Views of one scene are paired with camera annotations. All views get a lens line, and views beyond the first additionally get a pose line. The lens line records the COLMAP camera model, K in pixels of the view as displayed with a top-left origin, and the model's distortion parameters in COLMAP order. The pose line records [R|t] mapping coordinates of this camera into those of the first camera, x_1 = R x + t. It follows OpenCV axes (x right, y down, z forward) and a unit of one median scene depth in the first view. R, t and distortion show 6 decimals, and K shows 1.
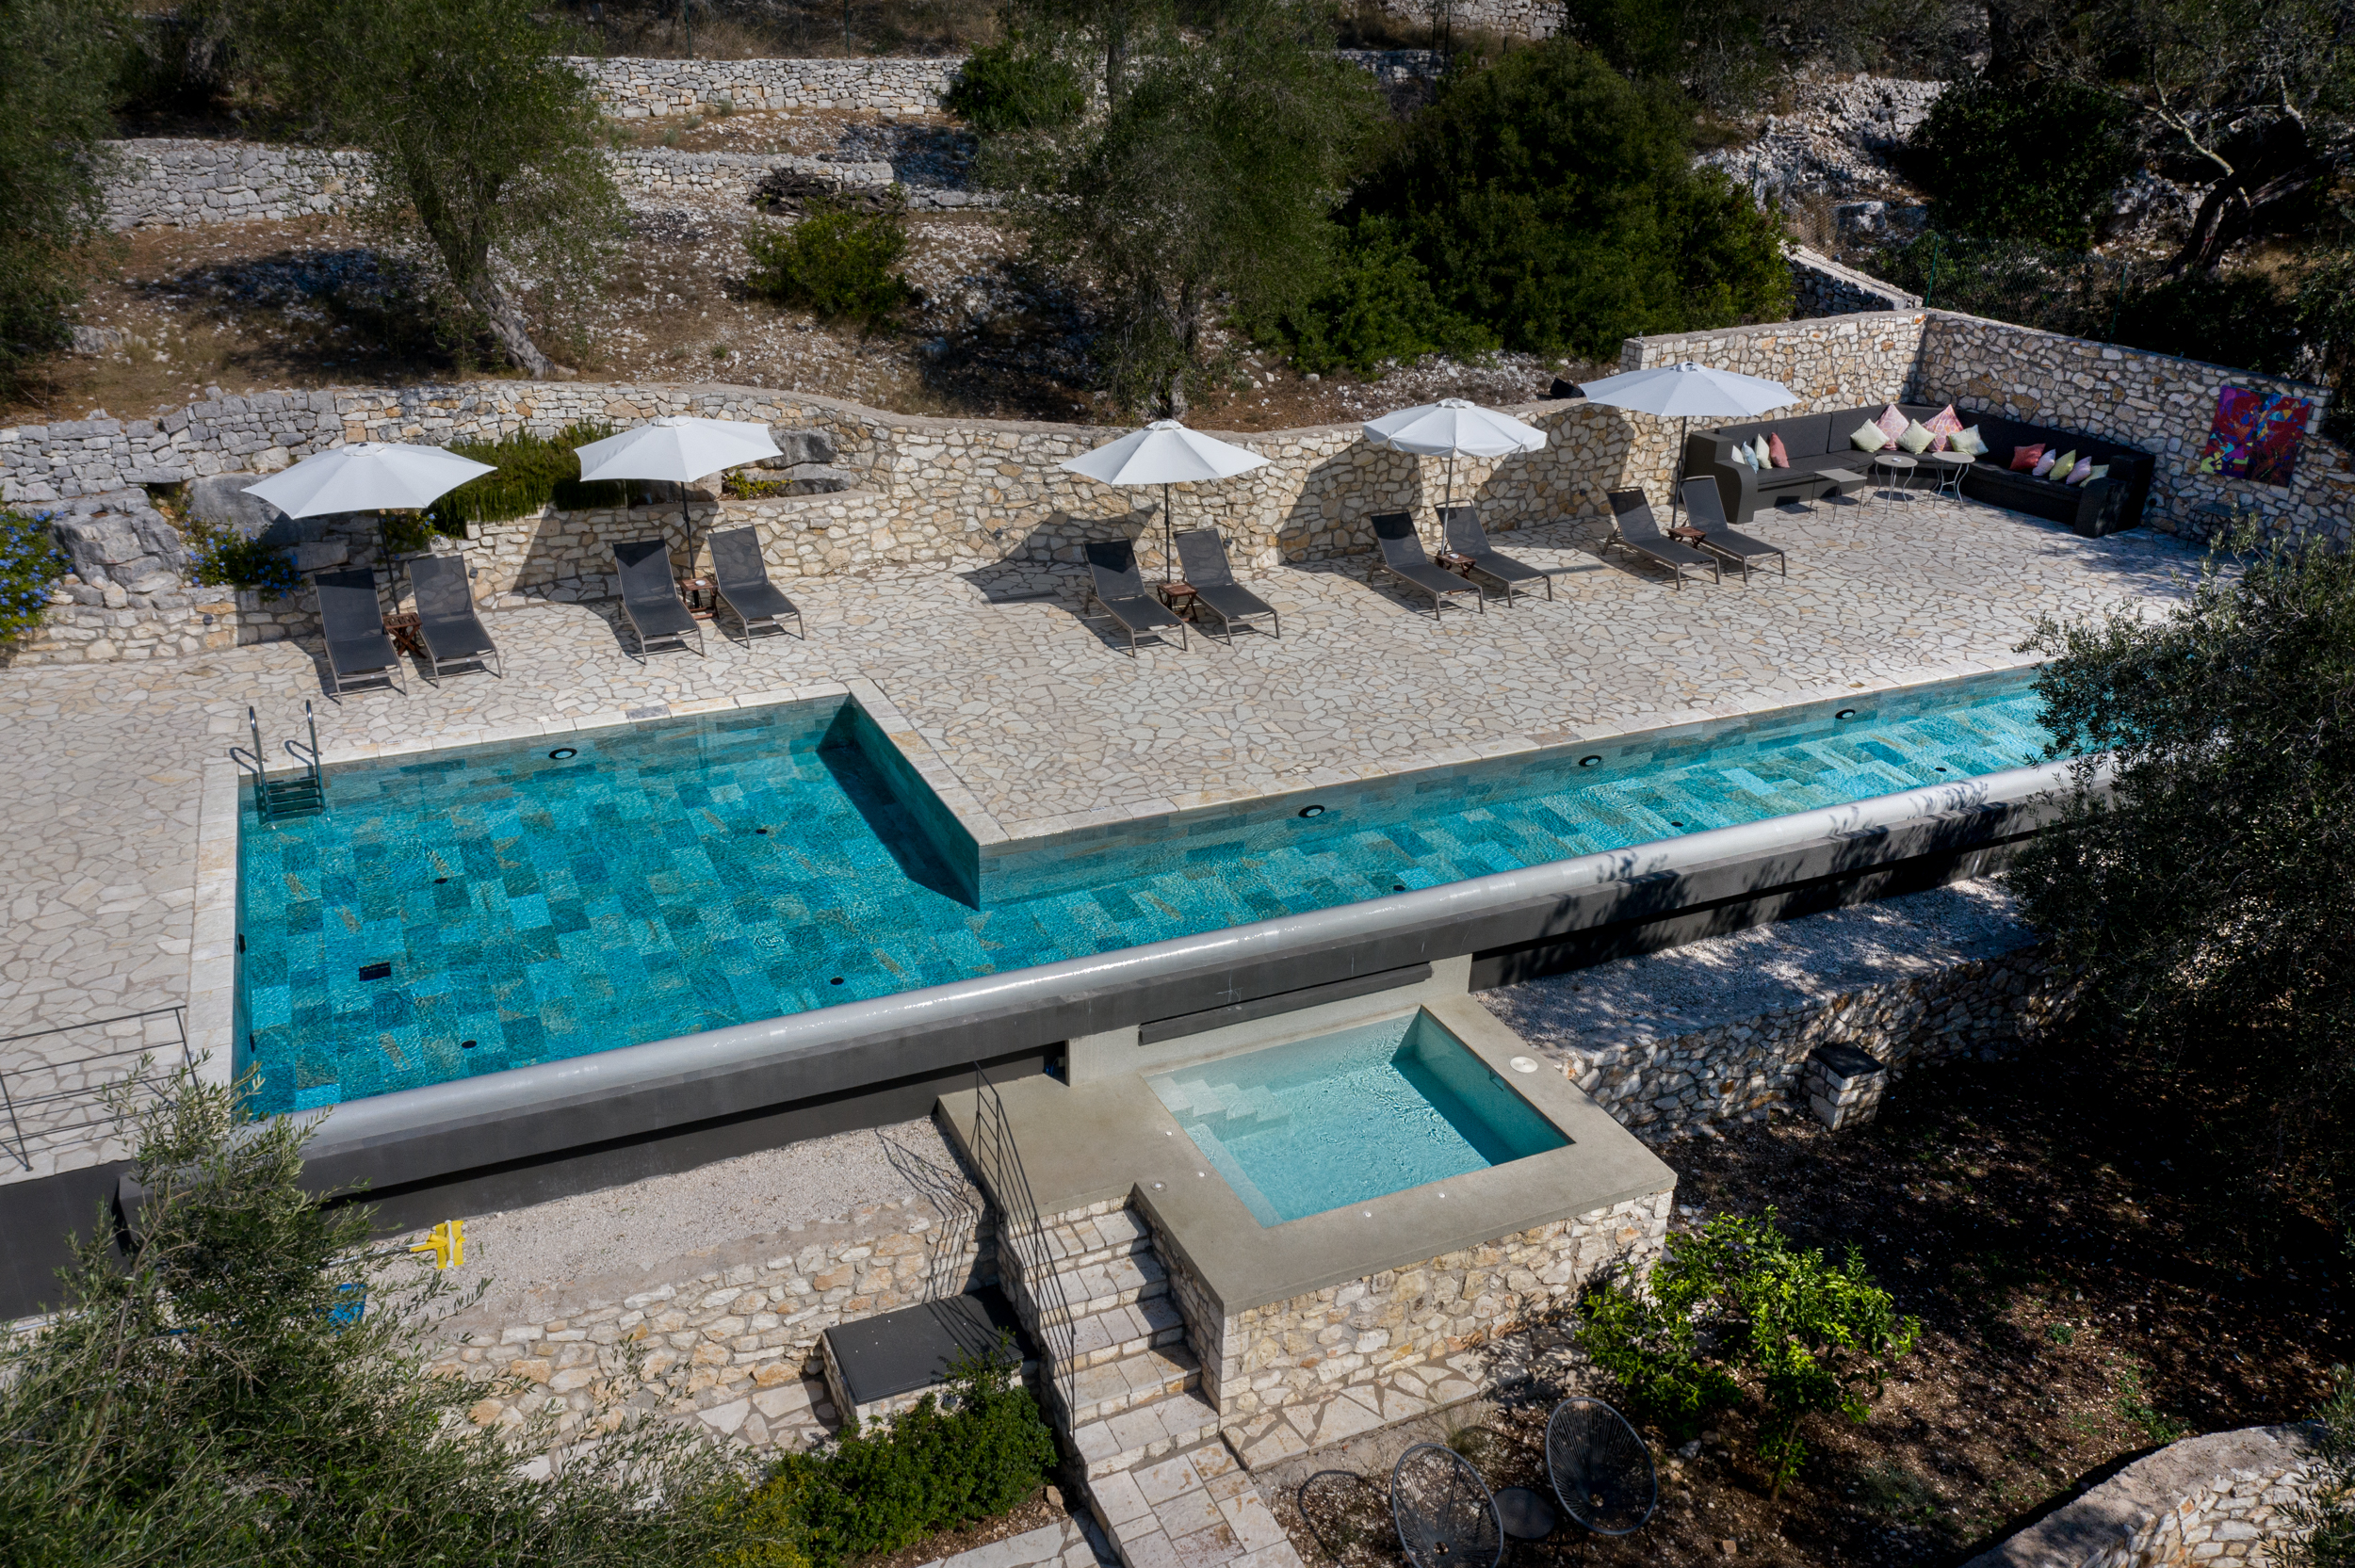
lens RADIAL K [[1862.1, 0, 1177.5], [0, 1862.1, 784.0], [0, 0, 1]] dist [-0.006199, 0.002801]
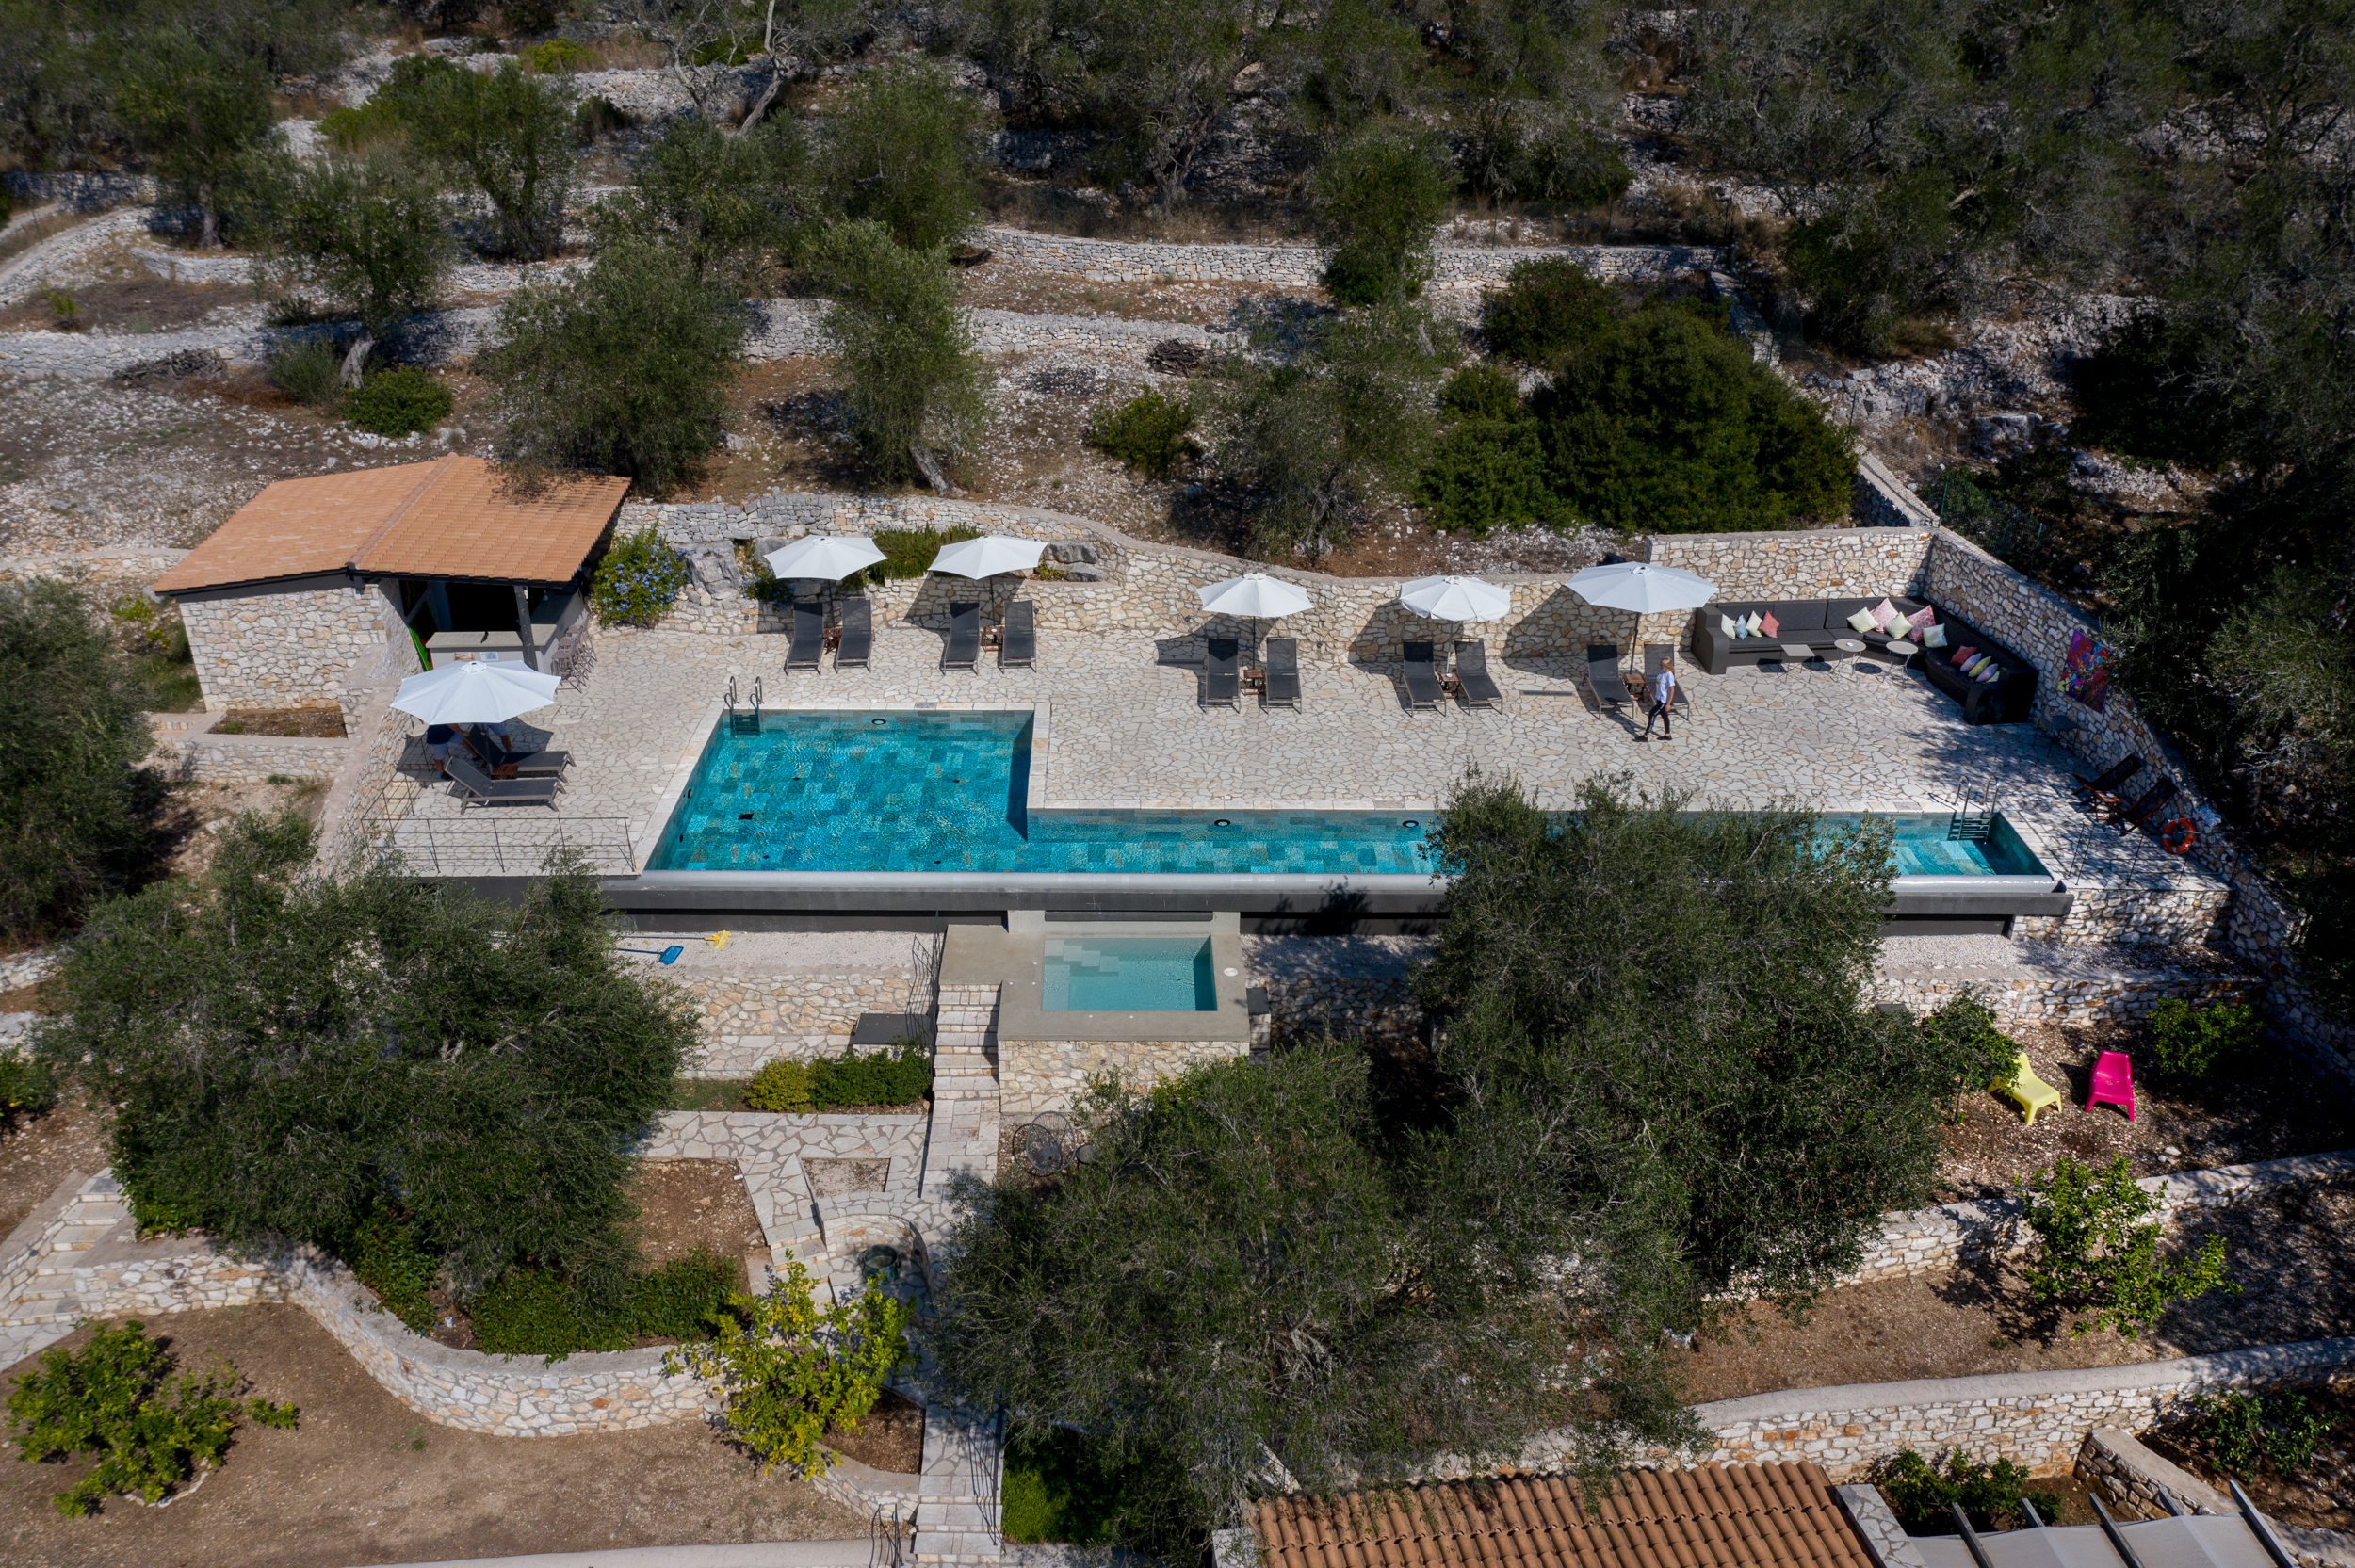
lens RADIAL K [[1862.1, 0, 1177.5], [0, 1862.1, 784.0], [0, 0, 1]] dist [-0.006199, 0.002801]
pose [[0.915062, 0.171889, -0.364851, 0.560760], [-0.156085, 0.985070, 0.072620, -0.119126], [0.371886, -0.009505, 0.928230, -0.557089]]
